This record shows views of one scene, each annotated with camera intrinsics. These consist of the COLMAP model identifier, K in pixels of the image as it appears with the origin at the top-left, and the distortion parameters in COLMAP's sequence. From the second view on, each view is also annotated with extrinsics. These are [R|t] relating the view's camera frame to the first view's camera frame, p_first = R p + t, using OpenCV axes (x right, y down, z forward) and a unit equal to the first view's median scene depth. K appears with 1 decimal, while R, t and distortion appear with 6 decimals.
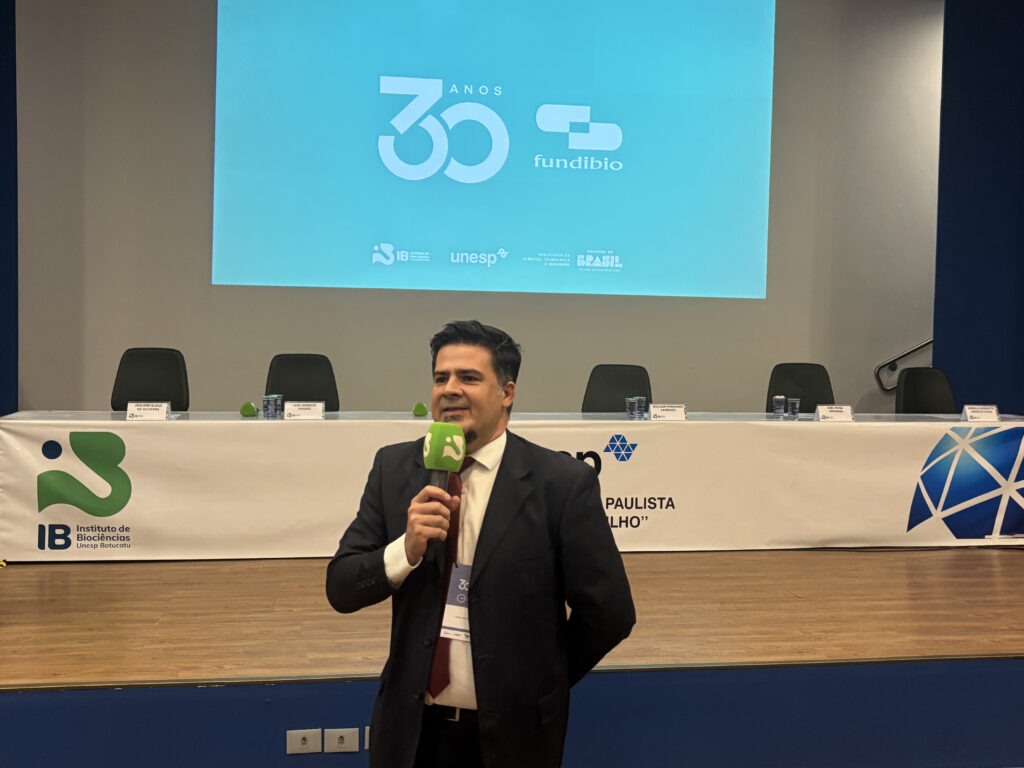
lens RADIAL K [[1146.7, 0, 510.5], [0, 1146.7, 385.5], [0, 0, 1]] dist [0.041467, 0.000000]
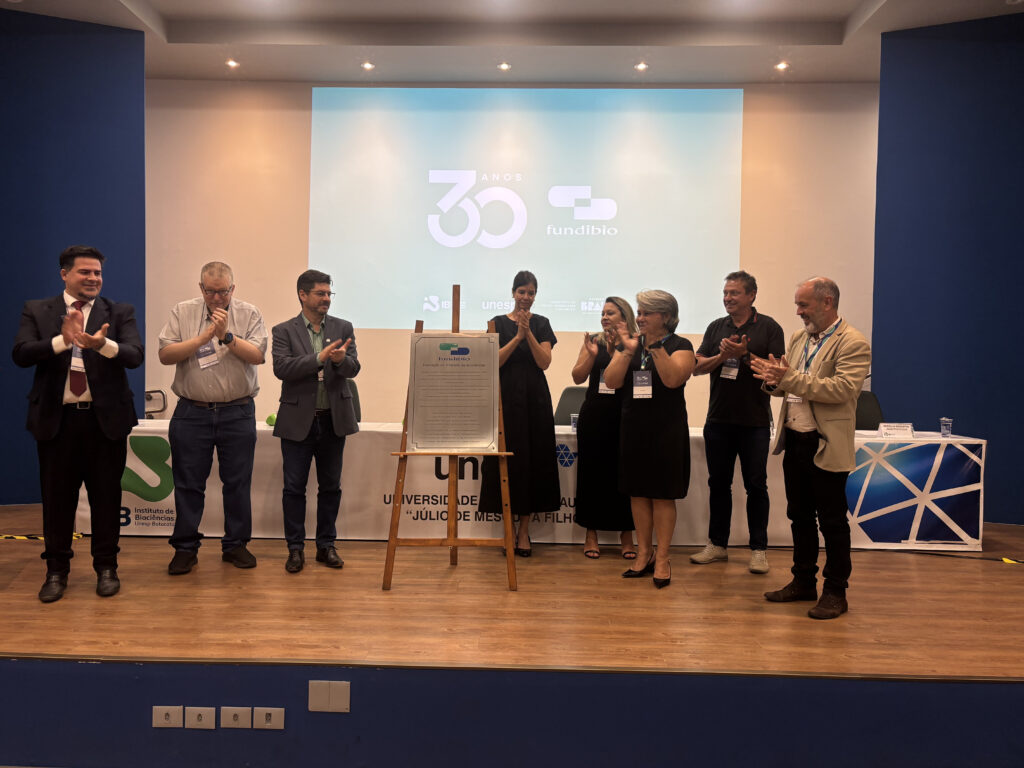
lens RADIAL K [[761.7, 0, 512.1], [0, 761.7, 380.5], [0, 0, 1]] dist [0.027821, 0.008504]
pose [[0.981817, 0.000340, -0.189829, 0.147759], [-0.006457, 0.999480, -0.031605, 0.001259], [0.189720, 0.032256, 0.981308, 0.159005]]
